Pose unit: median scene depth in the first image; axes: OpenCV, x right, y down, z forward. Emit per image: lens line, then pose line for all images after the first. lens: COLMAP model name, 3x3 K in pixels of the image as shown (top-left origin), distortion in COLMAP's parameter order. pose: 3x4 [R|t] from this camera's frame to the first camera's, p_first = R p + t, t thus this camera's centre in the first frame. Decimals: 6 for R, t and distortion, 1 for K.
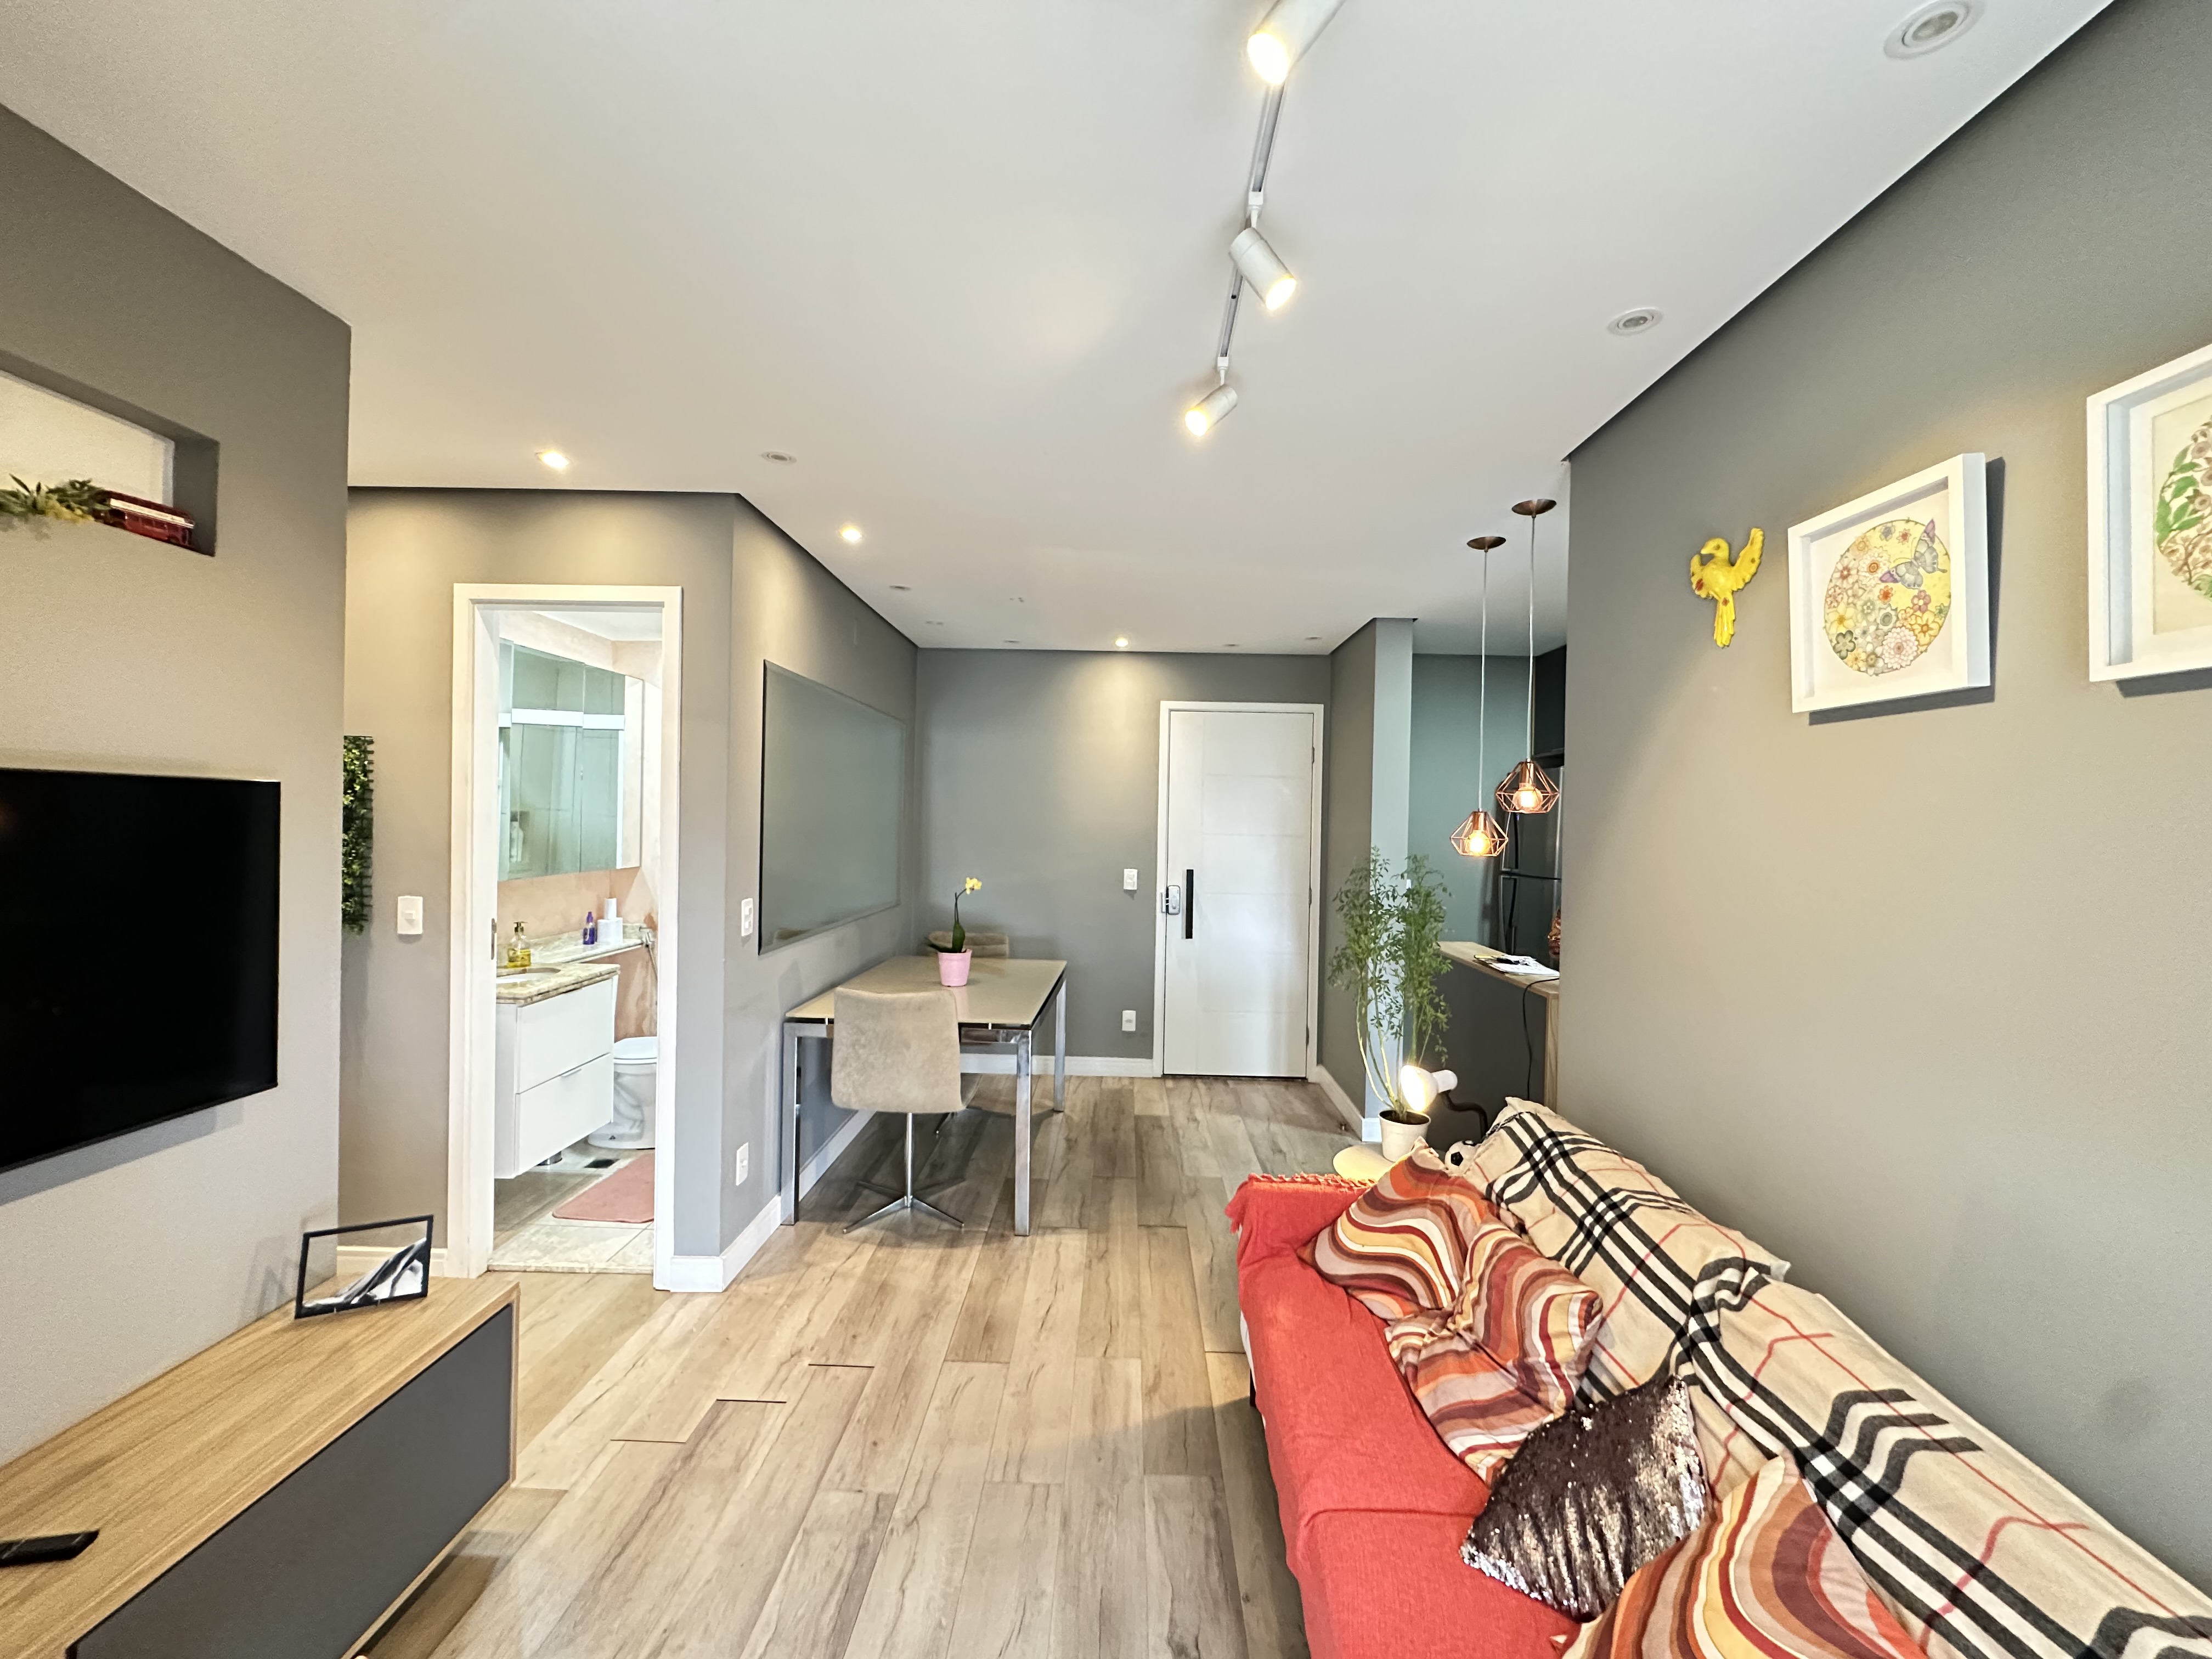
lens RADIAL K [[878.1, 0, 1109.6], [0, 878.1, 827.7], [0, 0, 1]] dist [-0.004014, 0.000885]
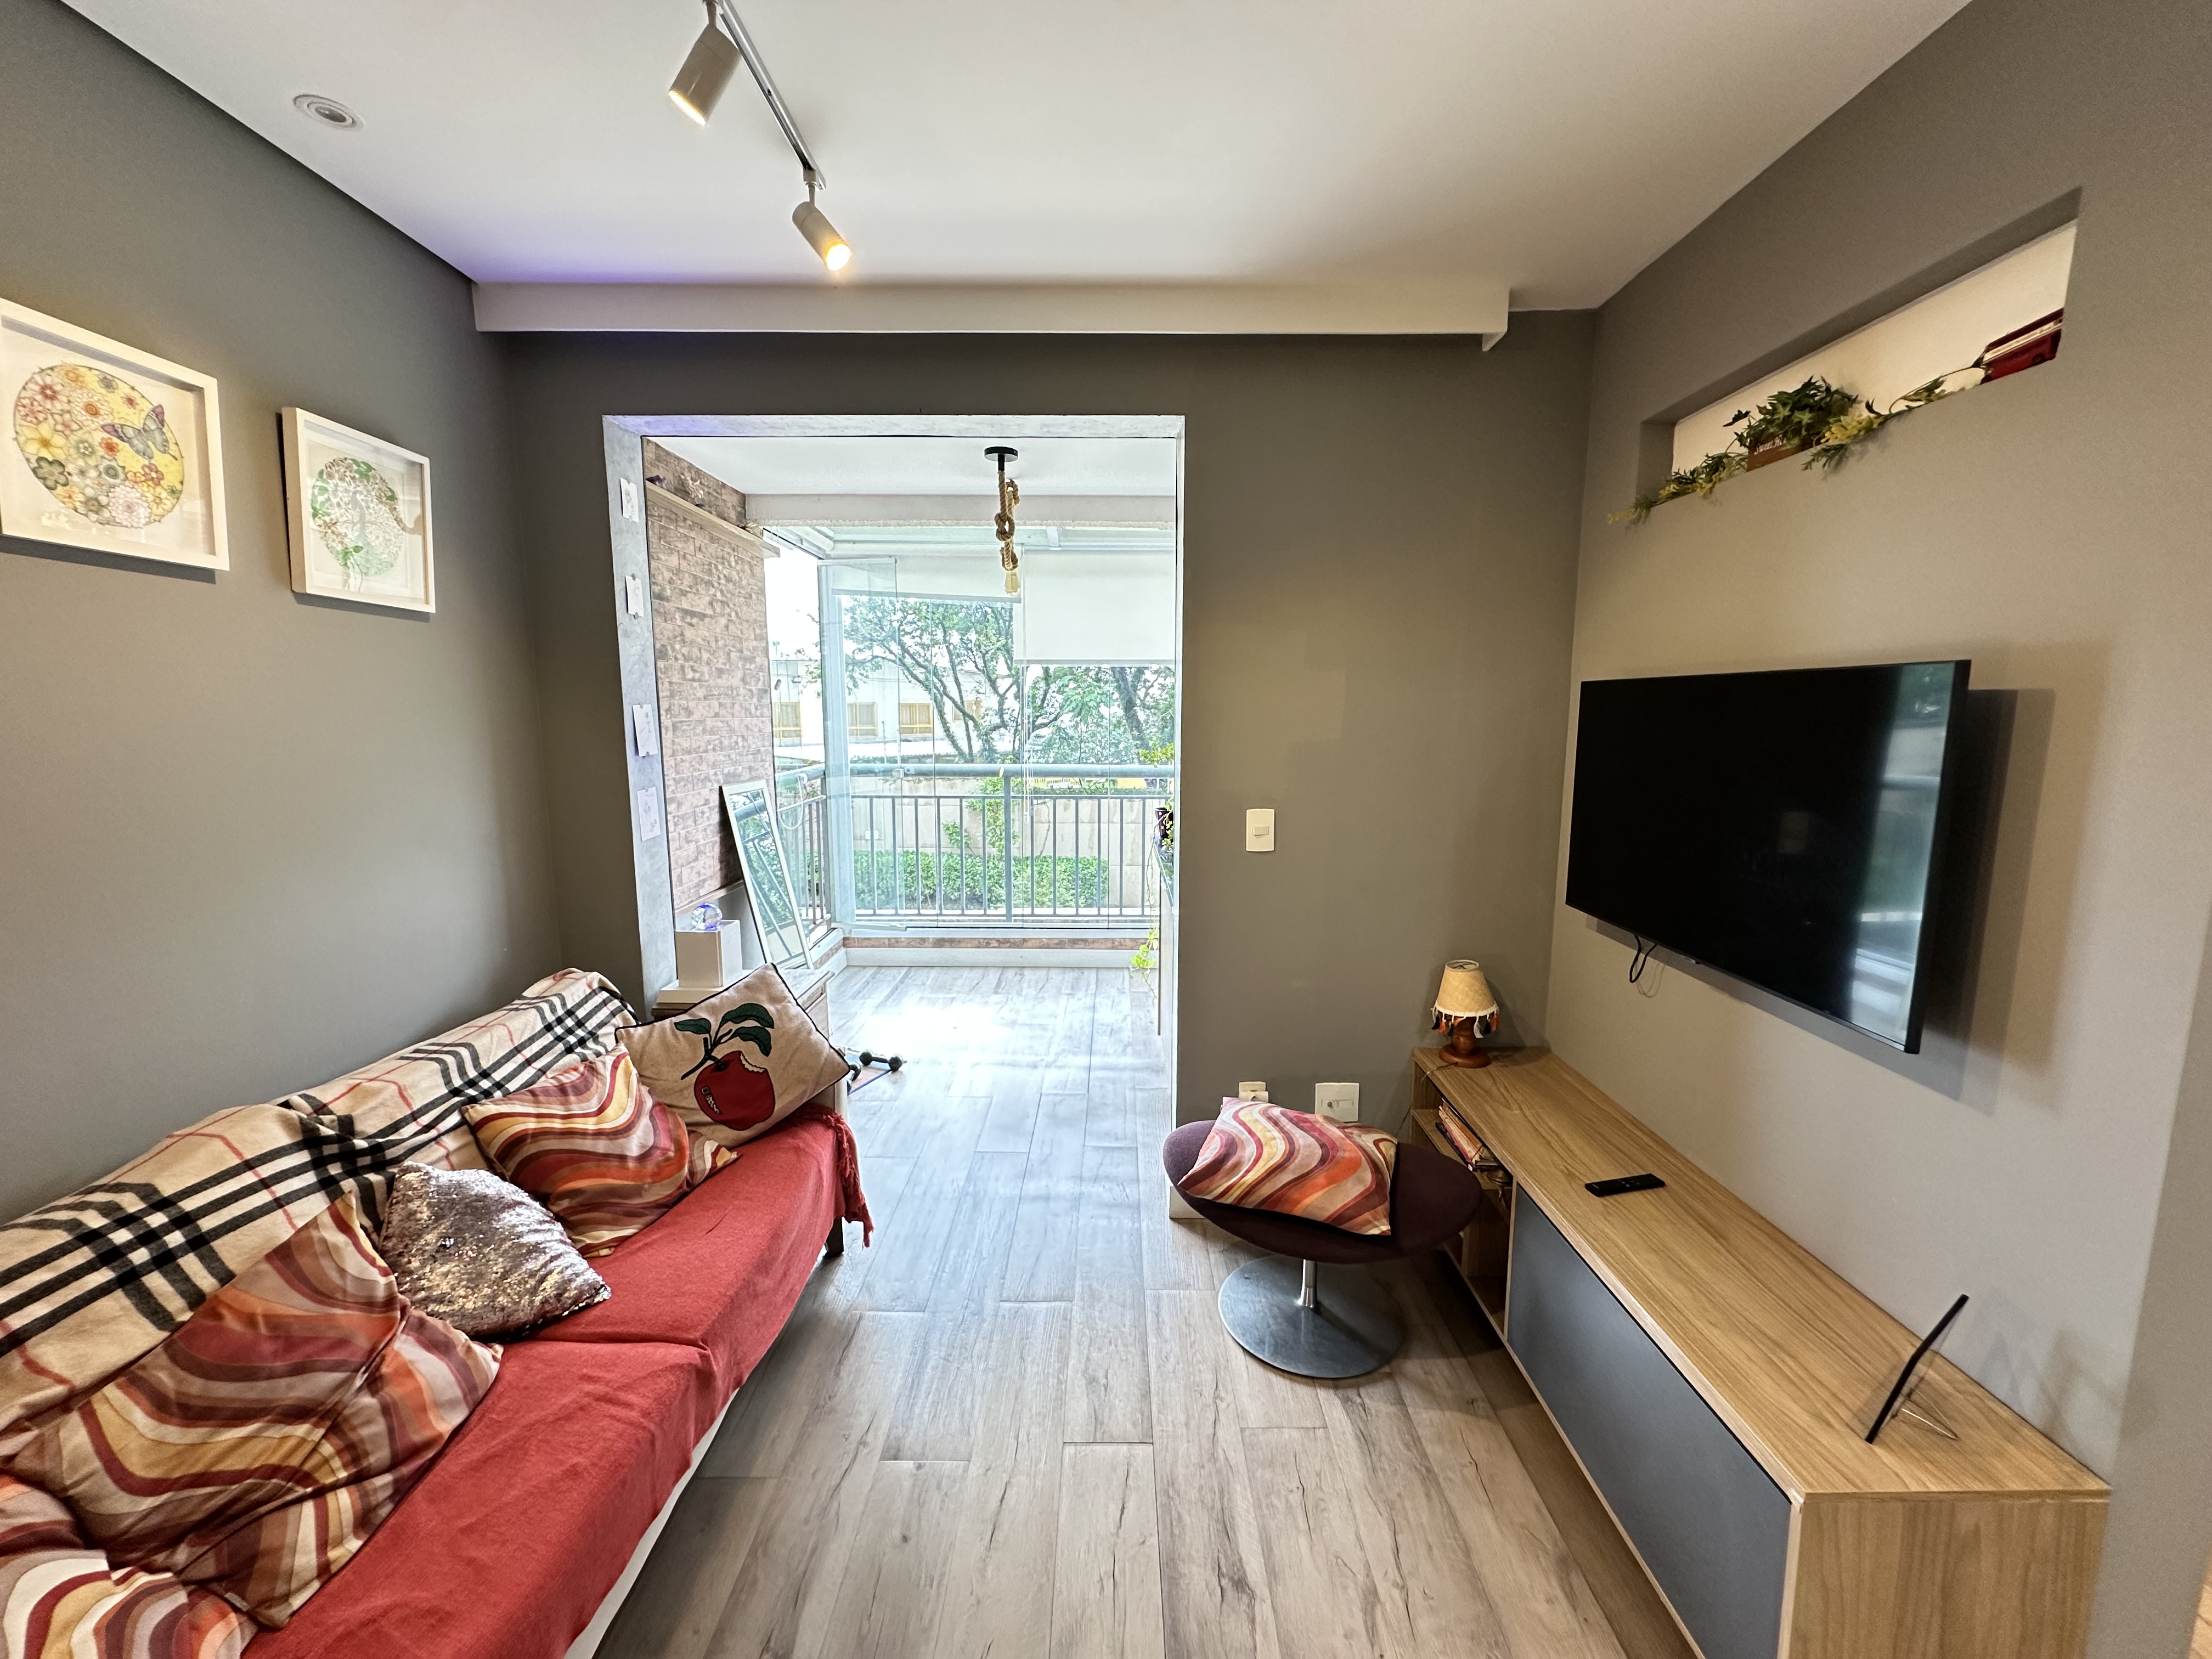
lens RADIAL K [[878.1, 0, 1107.8], [0, 878.1, 829.1], [0, 0, 1]] dist [-0.004014, 0.000885]
pose [[-0.999585, -0.020871, -0.019839, -0.175509], [-0.023494, 0.989473, 0.142800, -0.001527], [0.016650, 0.143207, -0.989553, 1.474914]]
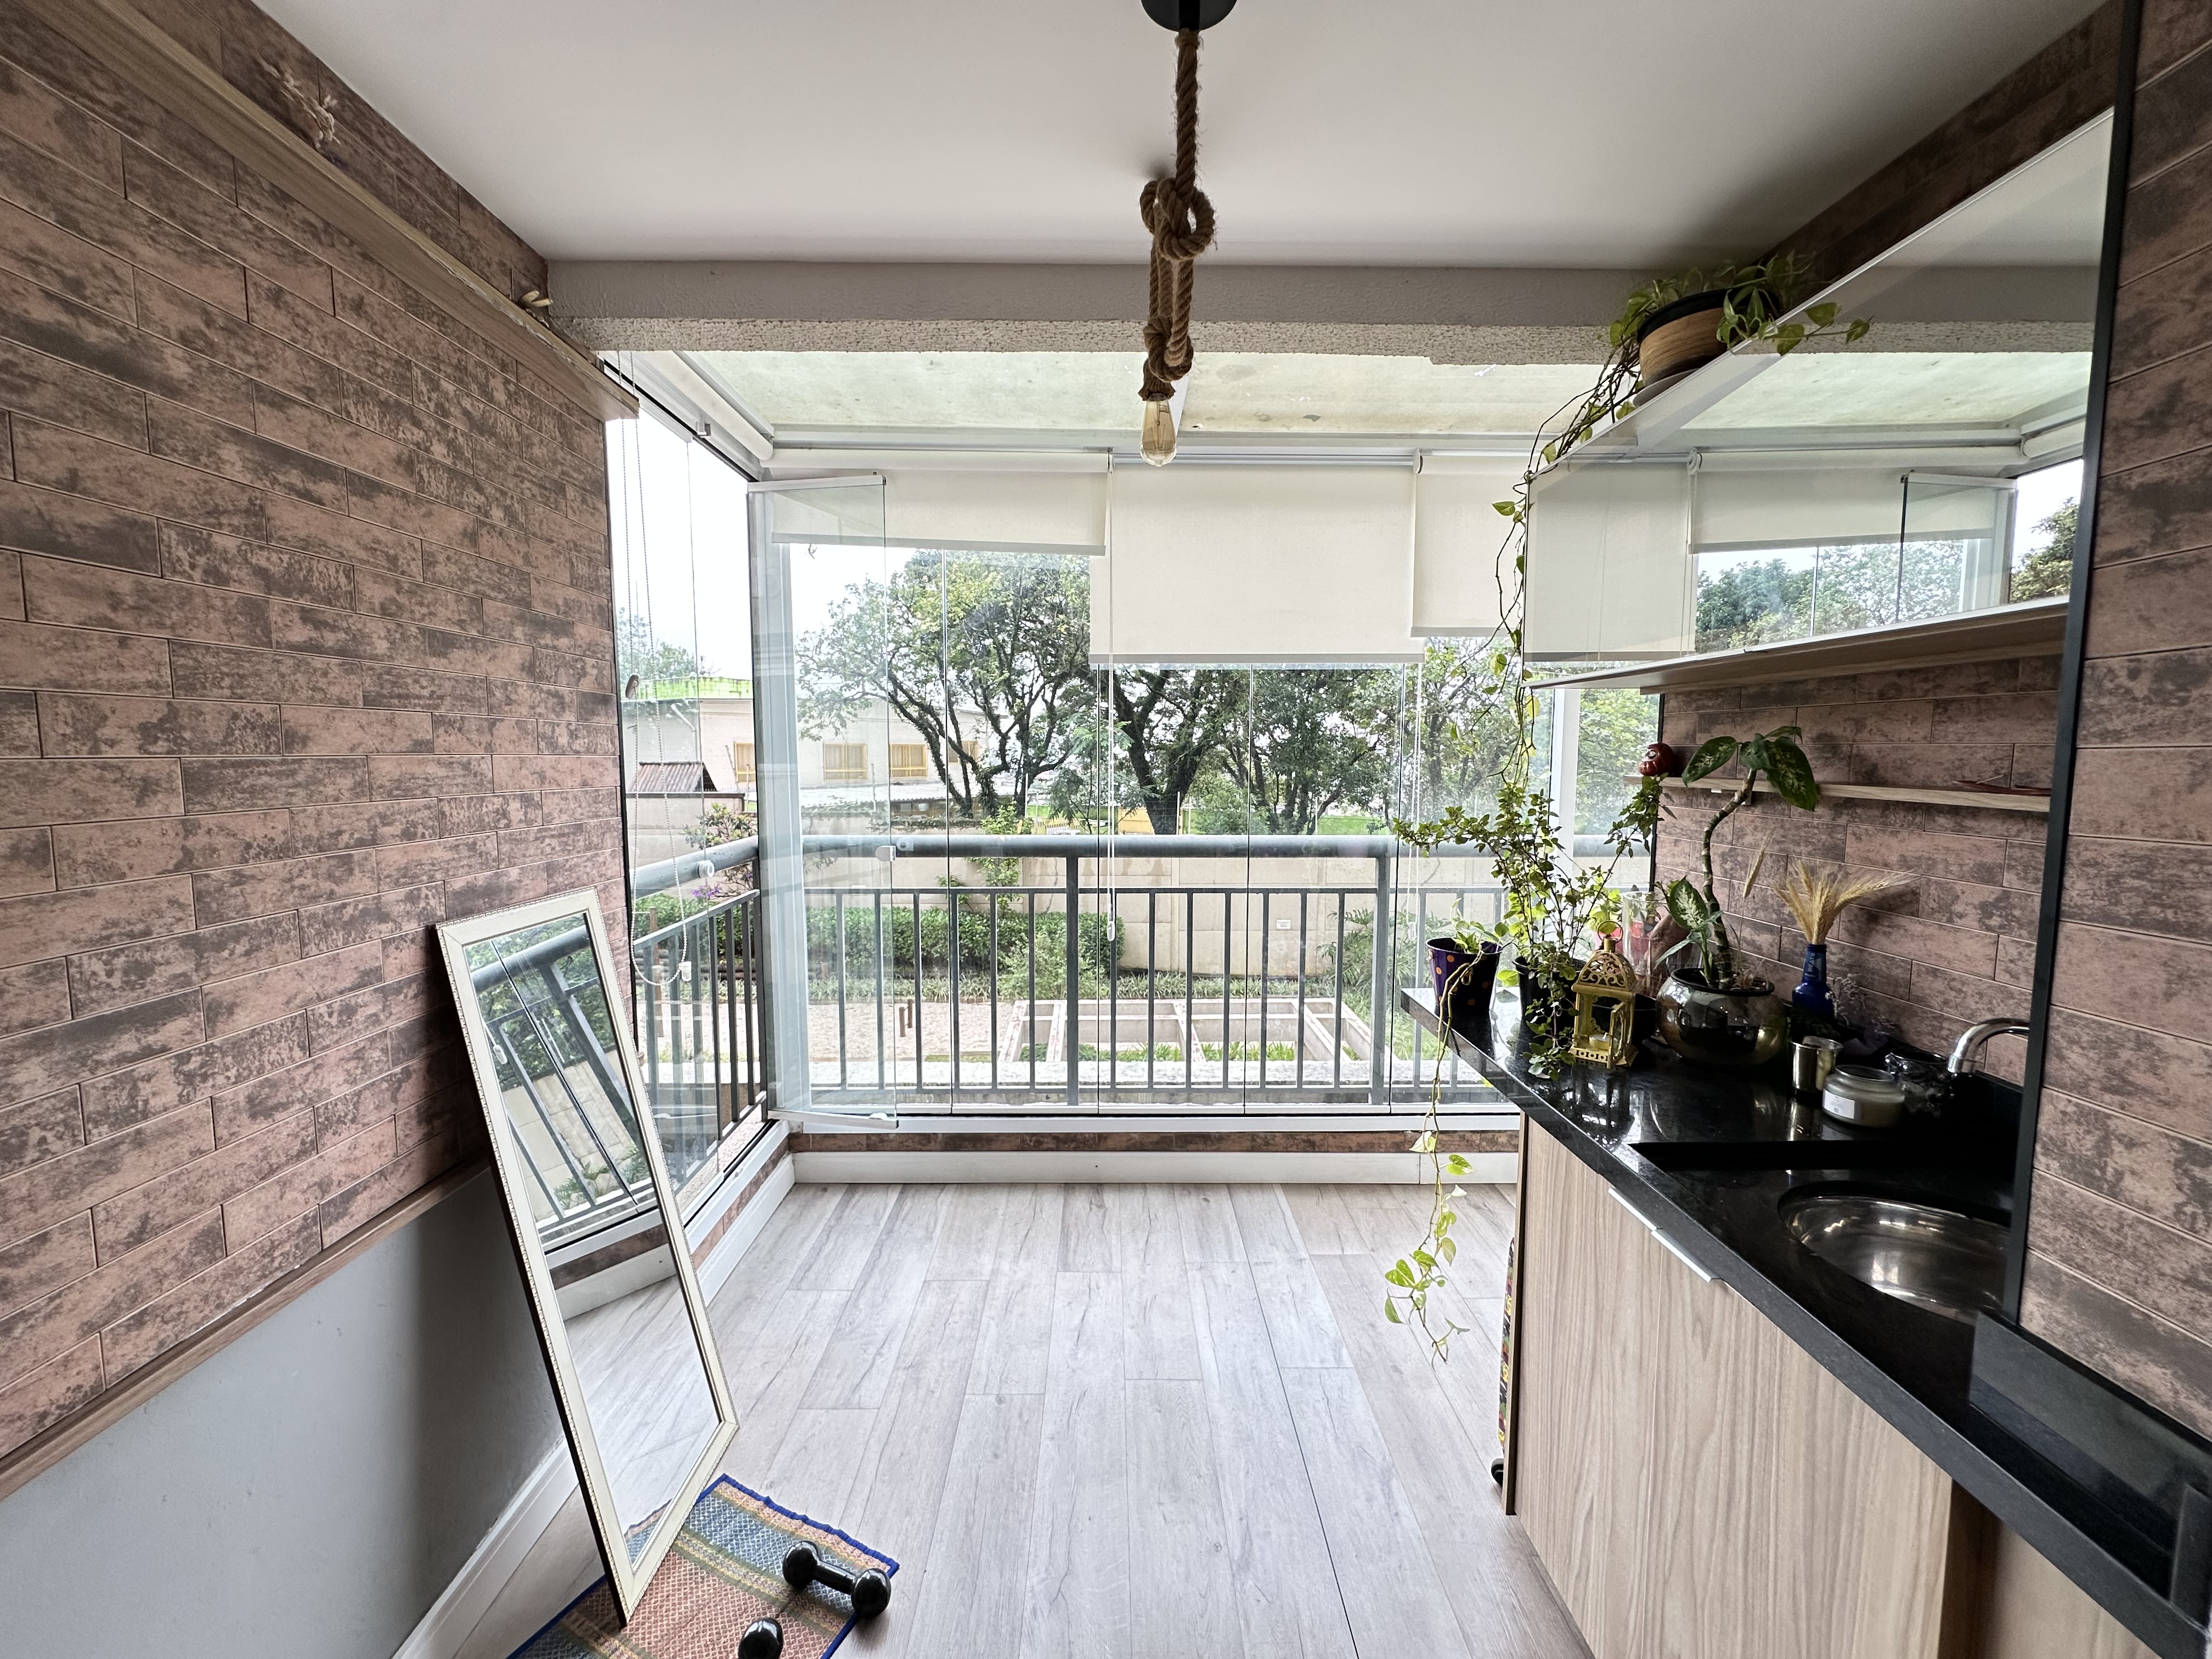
lens RADIAL K [[878.1, 0, 1109.2], [0, 878.1, 830.5], [0, 0, 1]] dist [-0.004014, 0.000885]
pose [[-0.999367, -0.018696, -0.030251, 0.065882], [-0.021559, 0.995027, 0.097247, 0.029809], [0.028283, 0.097837, -0.994800, 0.348993]]
